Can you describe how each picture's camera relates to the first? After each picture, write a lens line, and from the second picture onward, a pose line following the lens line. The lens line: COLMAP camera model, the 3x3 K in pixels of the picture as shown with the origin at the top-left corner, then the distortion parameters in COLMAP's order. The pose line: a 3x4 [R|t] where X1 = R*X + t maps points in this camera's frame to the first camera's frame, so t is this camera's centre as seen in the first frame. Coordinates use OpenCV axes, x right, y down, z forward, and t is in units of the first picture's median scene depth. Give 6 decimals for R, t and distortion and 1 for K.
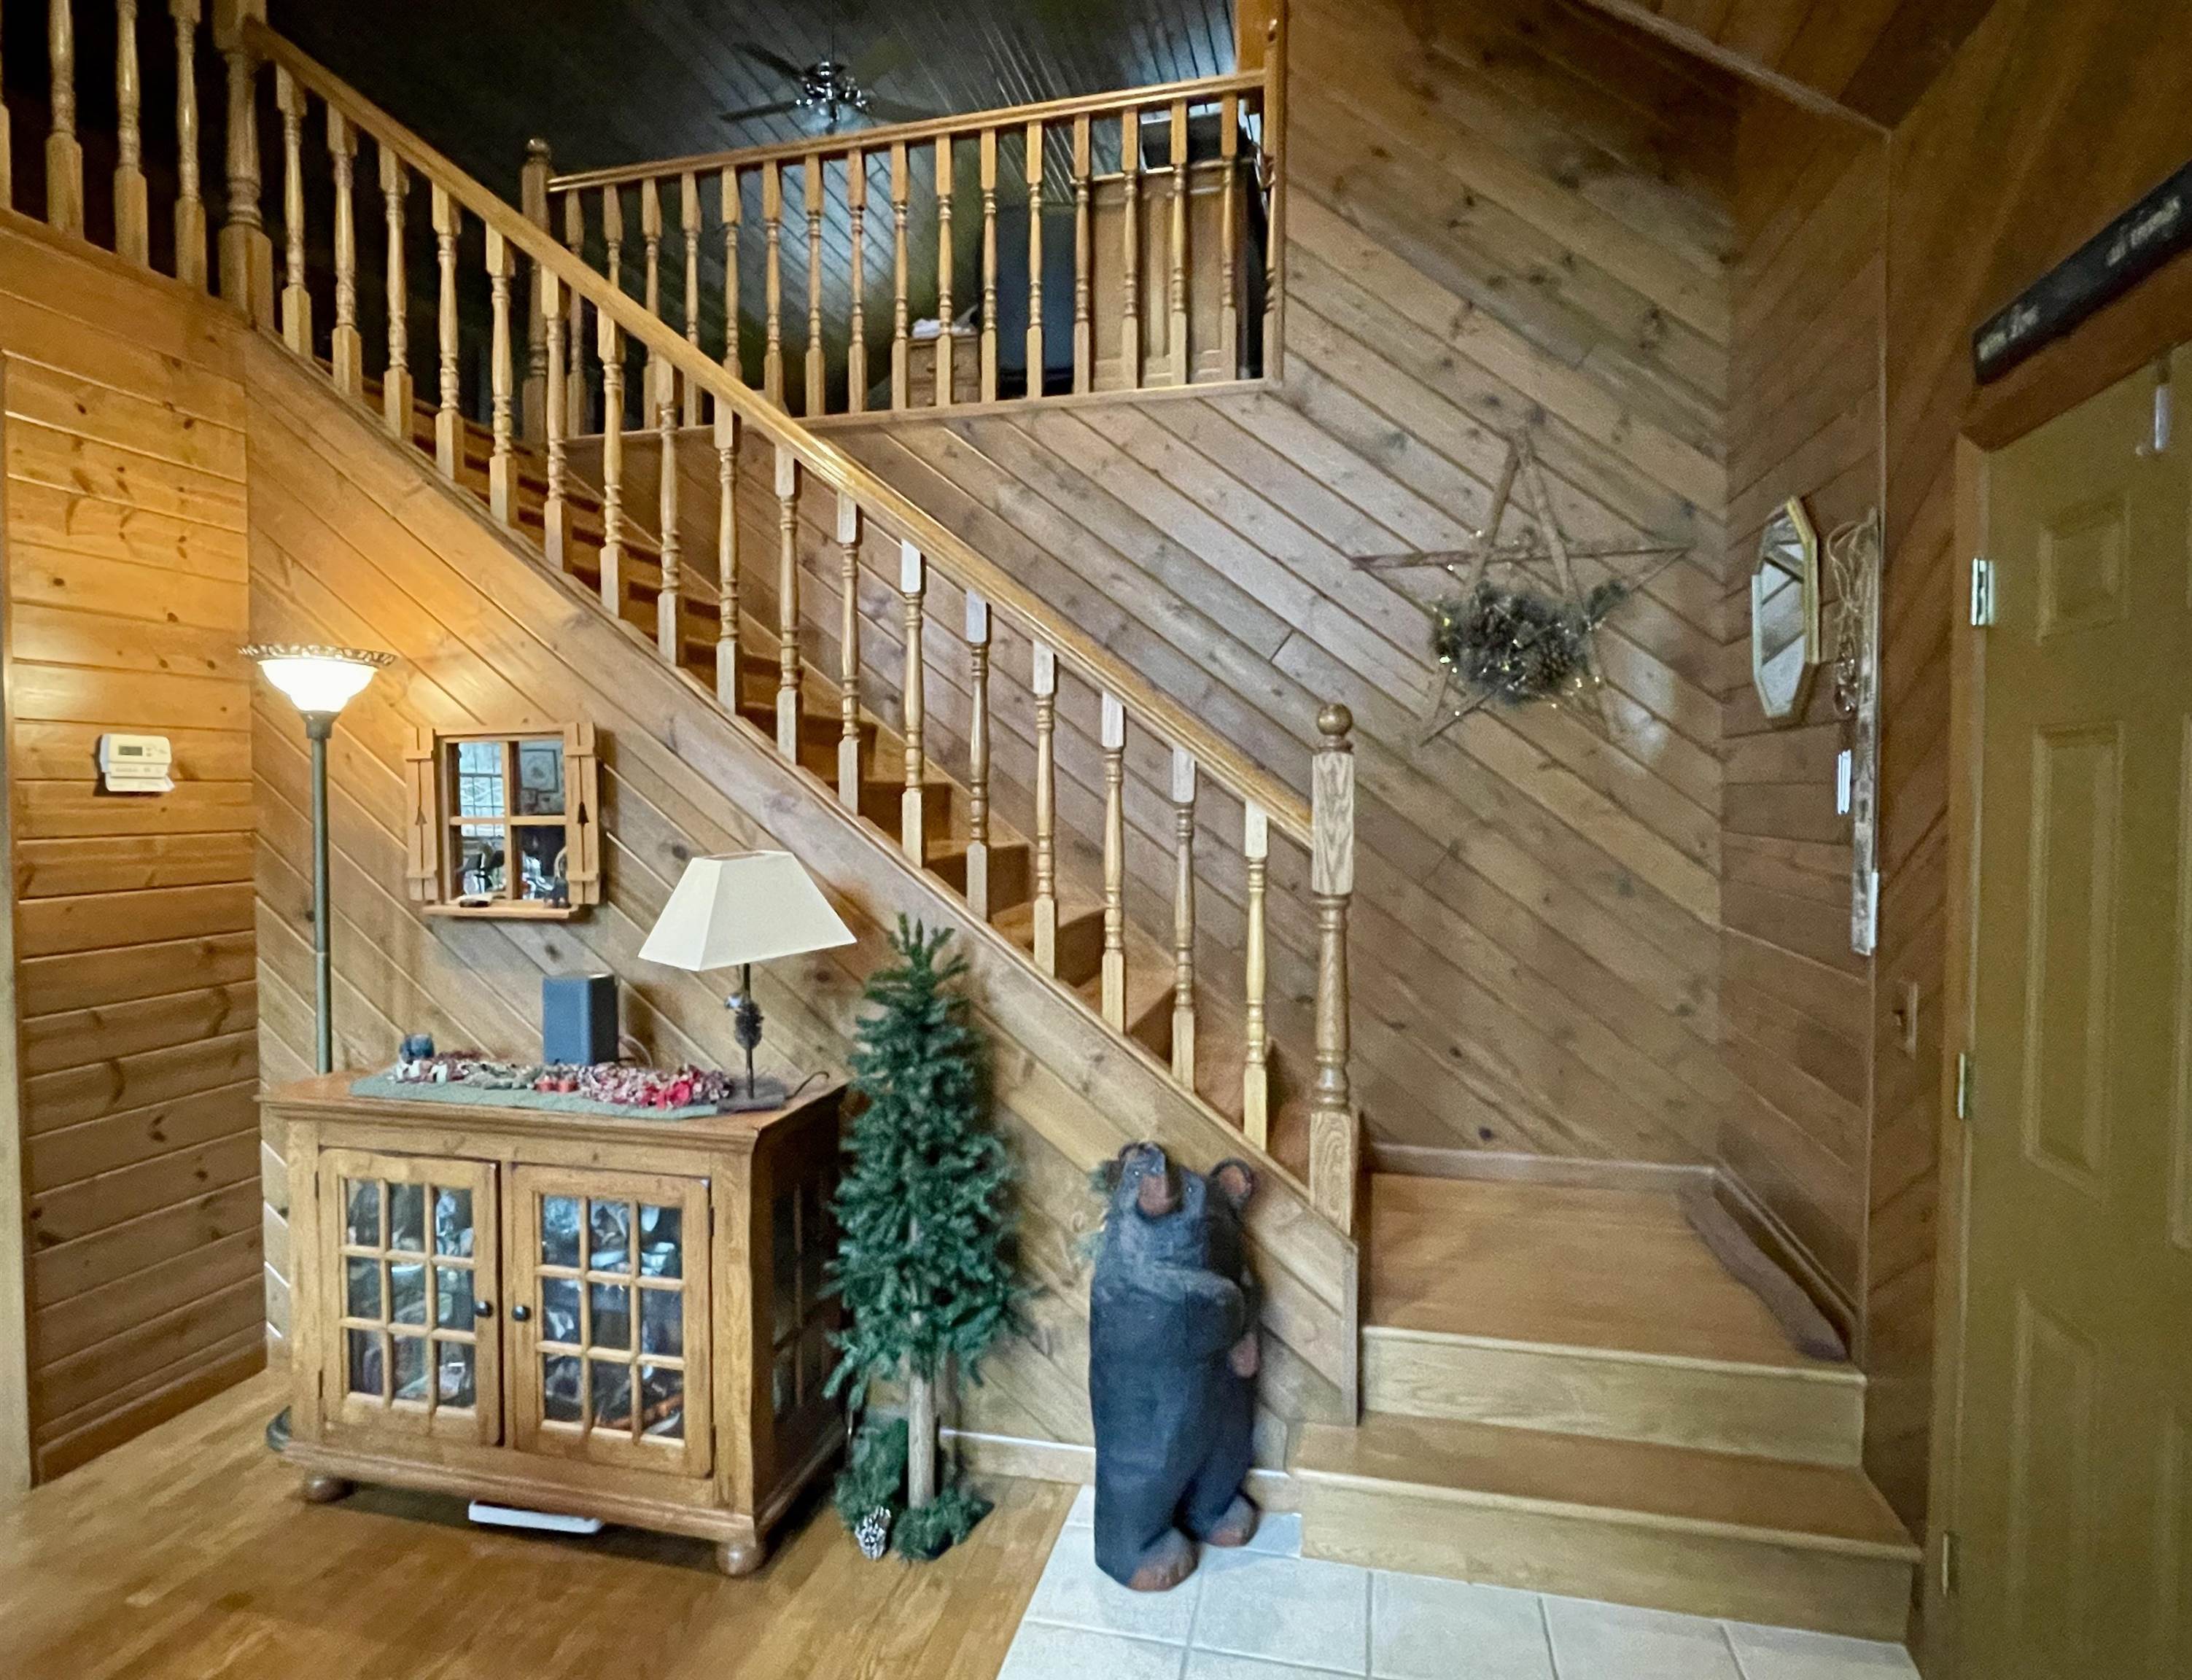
lens RADIAL K [[1219.3, 0, 1089.3], [0, 1219.3, 833.5], [0, 0, 1]] dist [-0.003251, -0.000637]
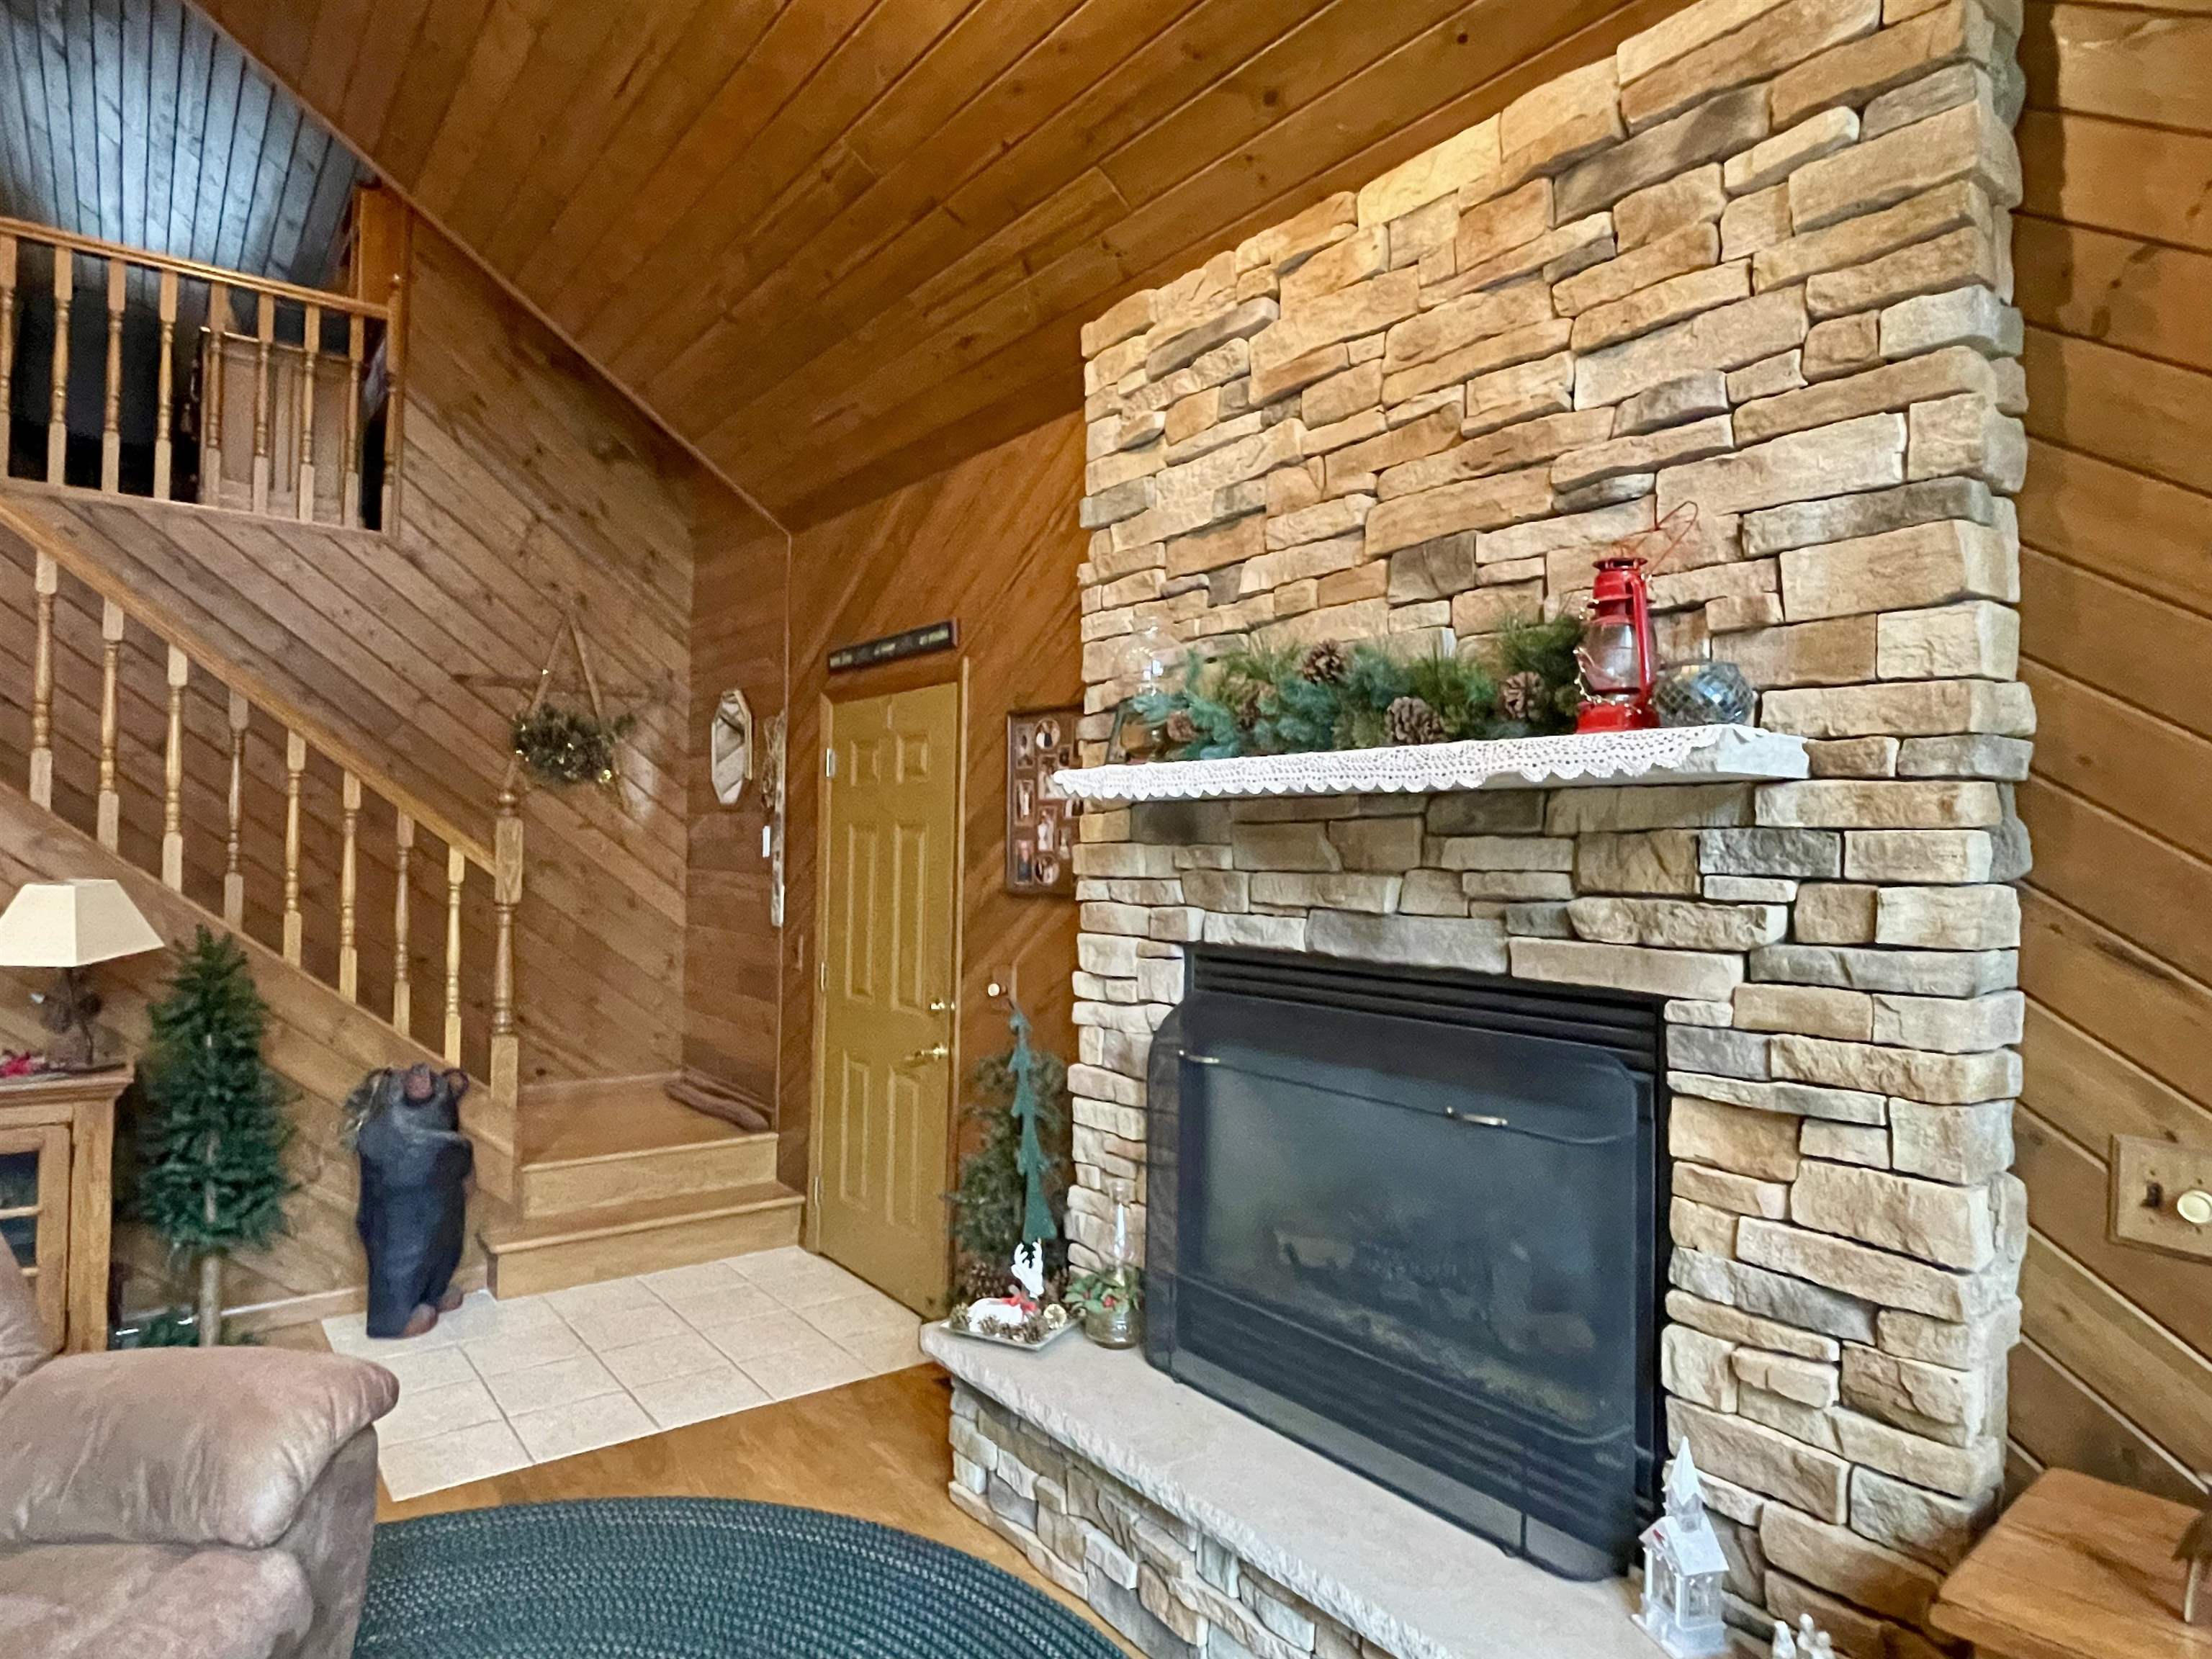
lens RADIAL K [[1294.5, 0, 1099.5], [0, 1294.5, 820.4], [0, 0, 1]] dist [-0.001882, 0.000557]
pose [[0.626104, 0.030883, 0.779128, -0.580268], [0.005673, 0.999008, -0.044158, 0.016604], [-0.779719, 0.032067, 0.625308, -0.629784]]
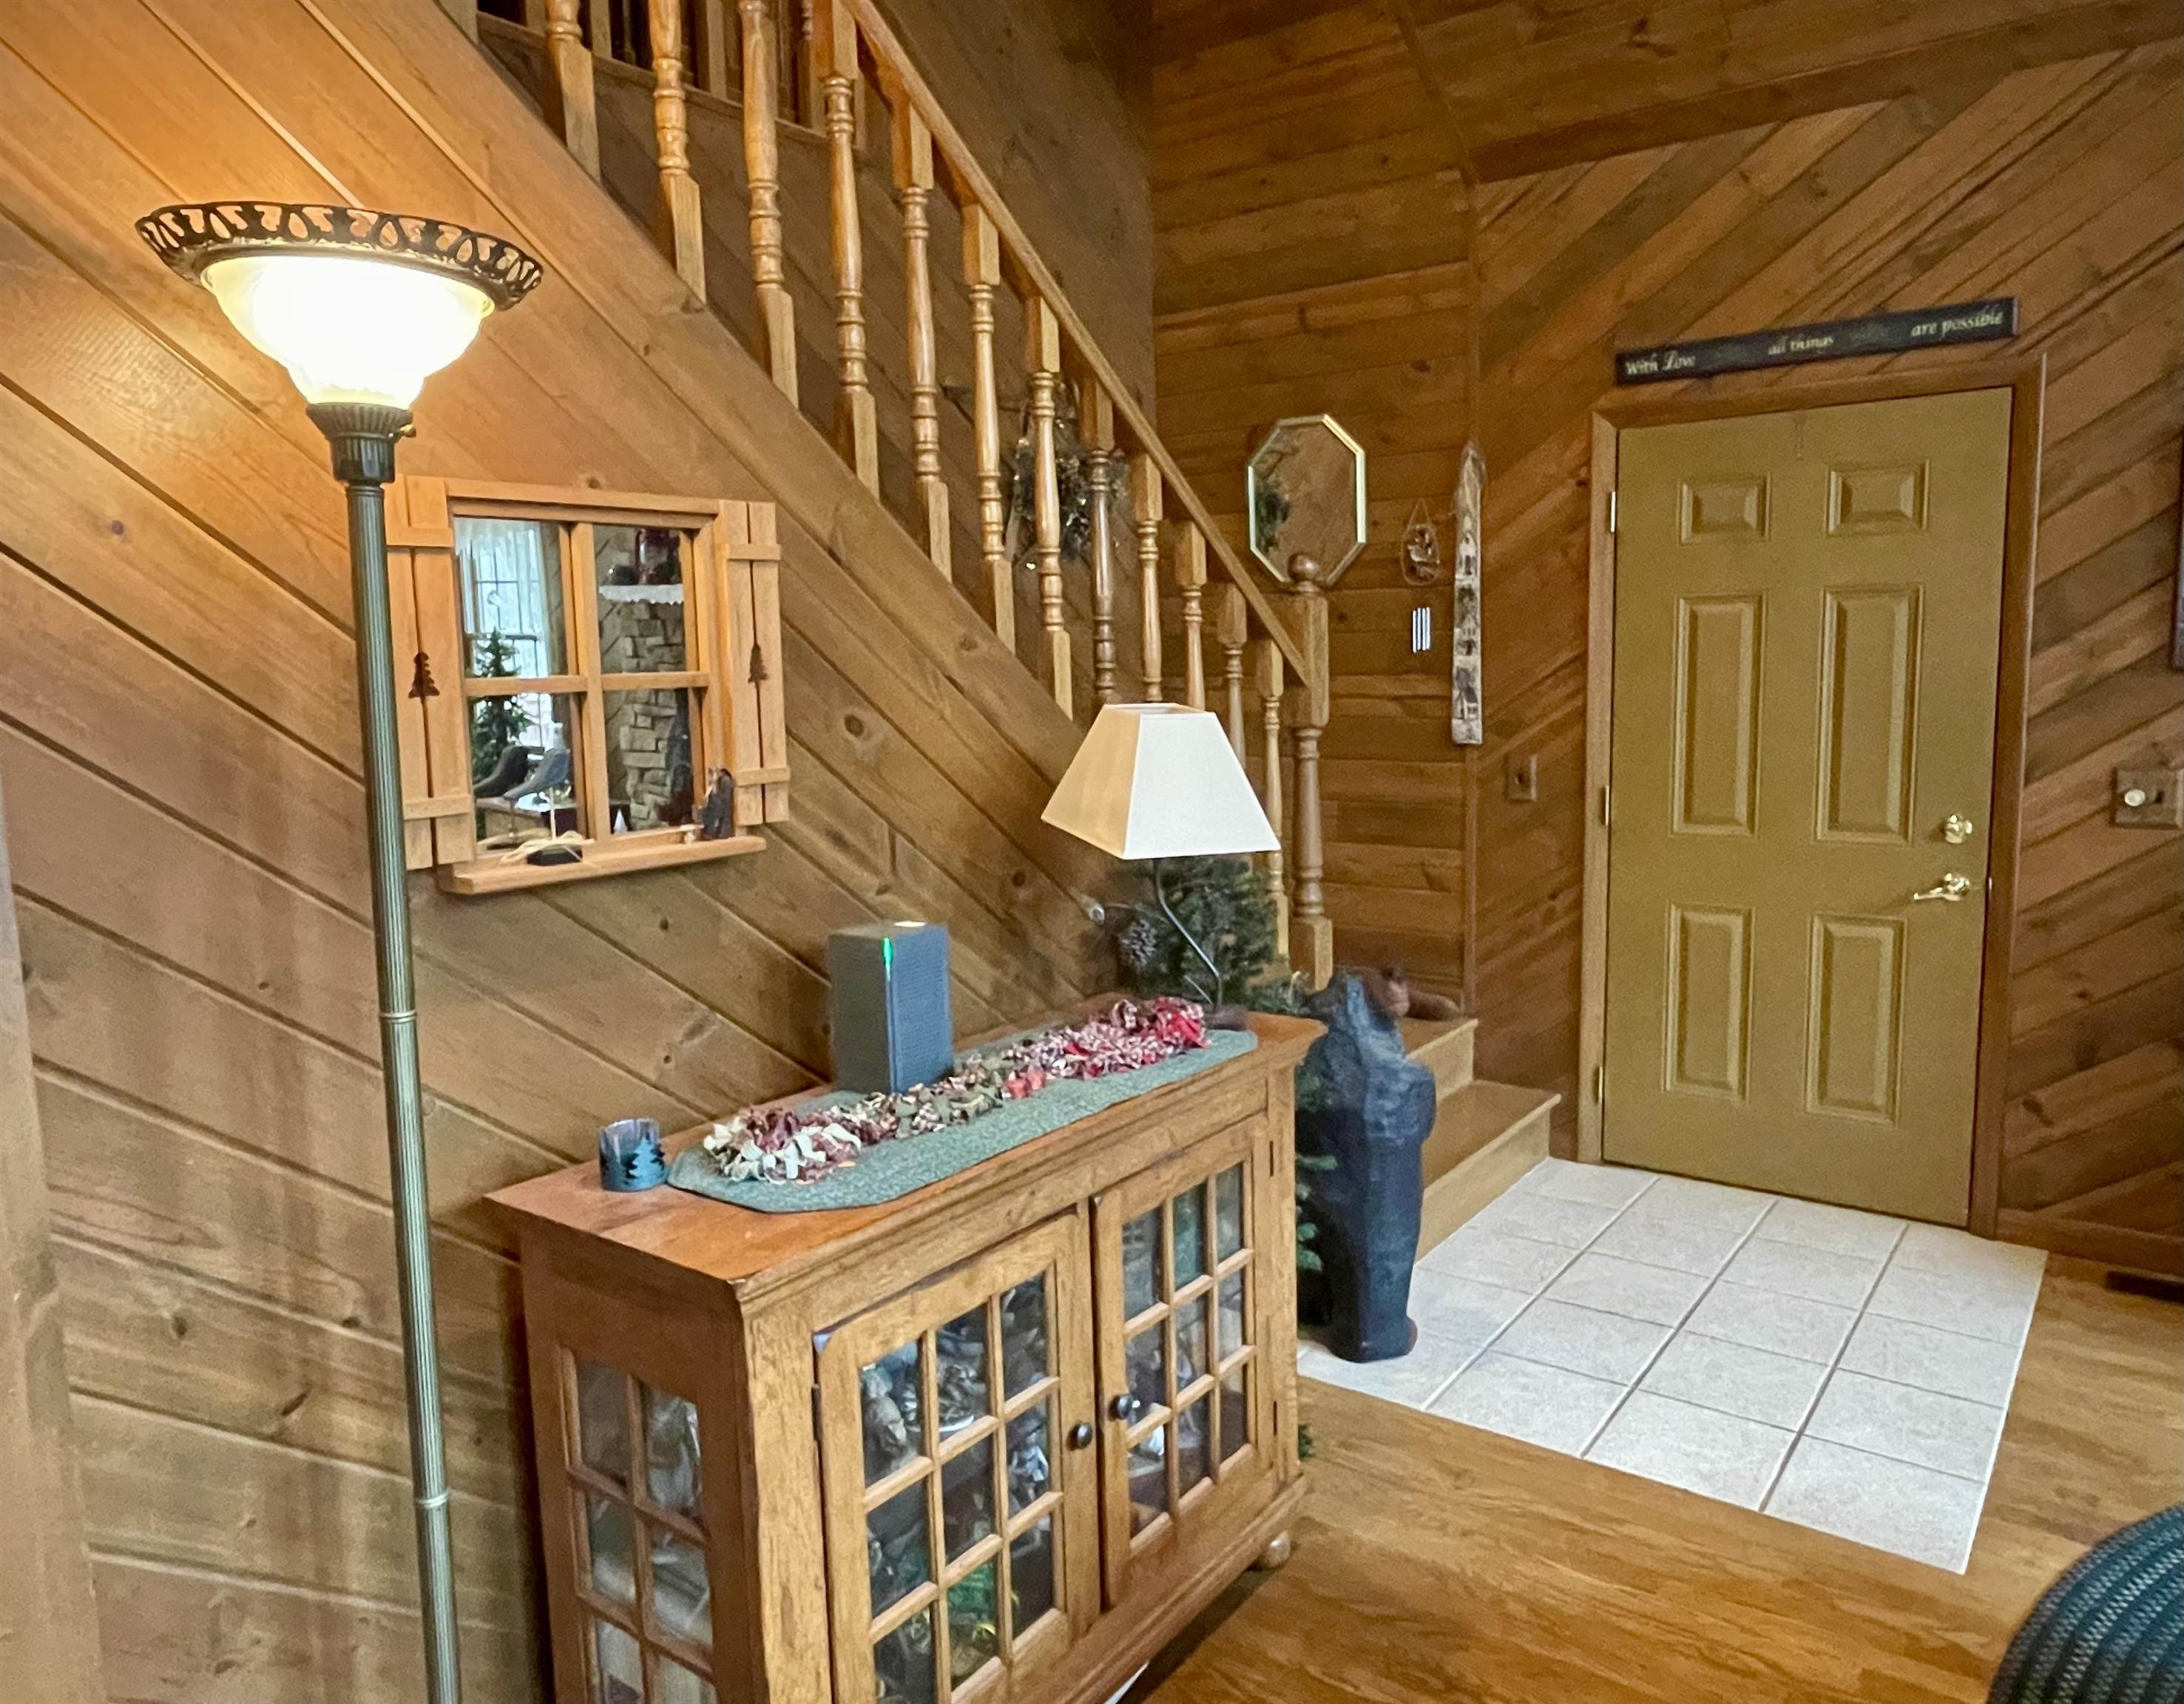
lens RADIAL K [[1472.8, 0, 1094.1], [0, 1472.8, 852.6], [0, 0, 1]] dist [-0.002565, 0.001657]
pose [[0.379722, -0.124702, 0.916657, -0.976366], [0.051602, 0.992186, 0.113601, 0.000614], [-0.923660, 0.004165, 0.383190, 0.584734]]
